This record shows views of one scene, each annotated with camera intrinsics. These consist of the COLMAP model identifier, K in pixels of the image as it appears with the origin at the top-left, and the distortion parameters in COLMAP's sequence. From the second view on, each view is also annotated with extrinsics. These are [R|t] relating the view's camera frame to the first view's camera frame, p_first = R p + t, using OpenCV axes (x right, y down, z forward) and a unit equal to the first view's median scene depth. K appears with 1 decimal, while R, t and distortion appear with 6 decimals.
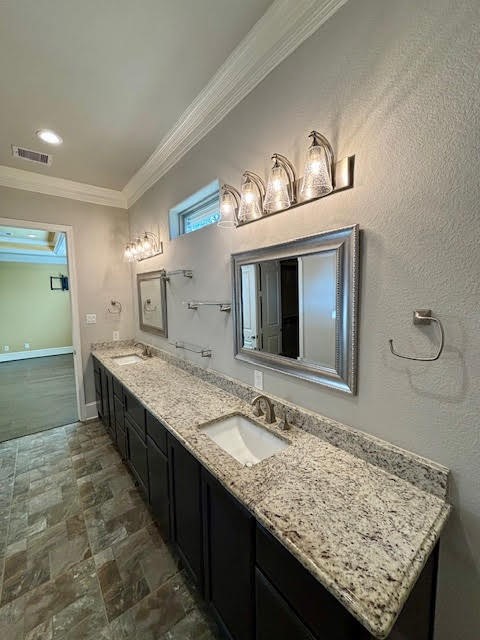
lens RADIAL K [[257.0, 0, 241.8], [0, 257.0, 318.7], [0, 0, 1]] dist [0.000684, -0.000014]
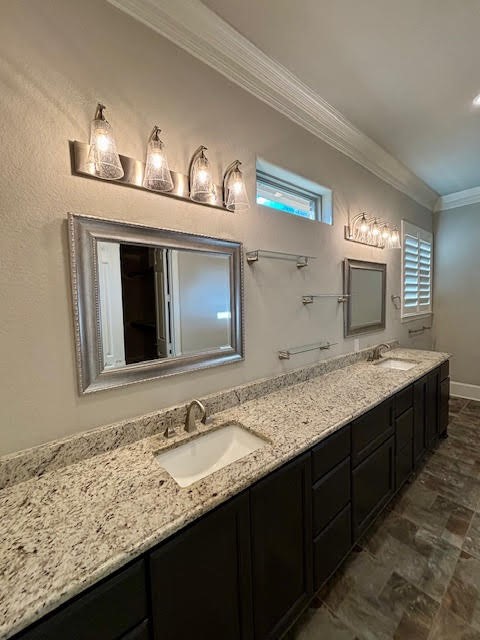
lens RADIAL K [[257.0, 0, 241.2], [0, 257.0, 317.3], [0, 0, 1]] dist [0.000684, -0.000014]
pose [[-0.014566, -0.045433, 0.998861, -1.269120], [0.120944, 0.991553, 0.046864, -0.071797], [-0.992553, 0.121489, -0.008948, 1.464514]]
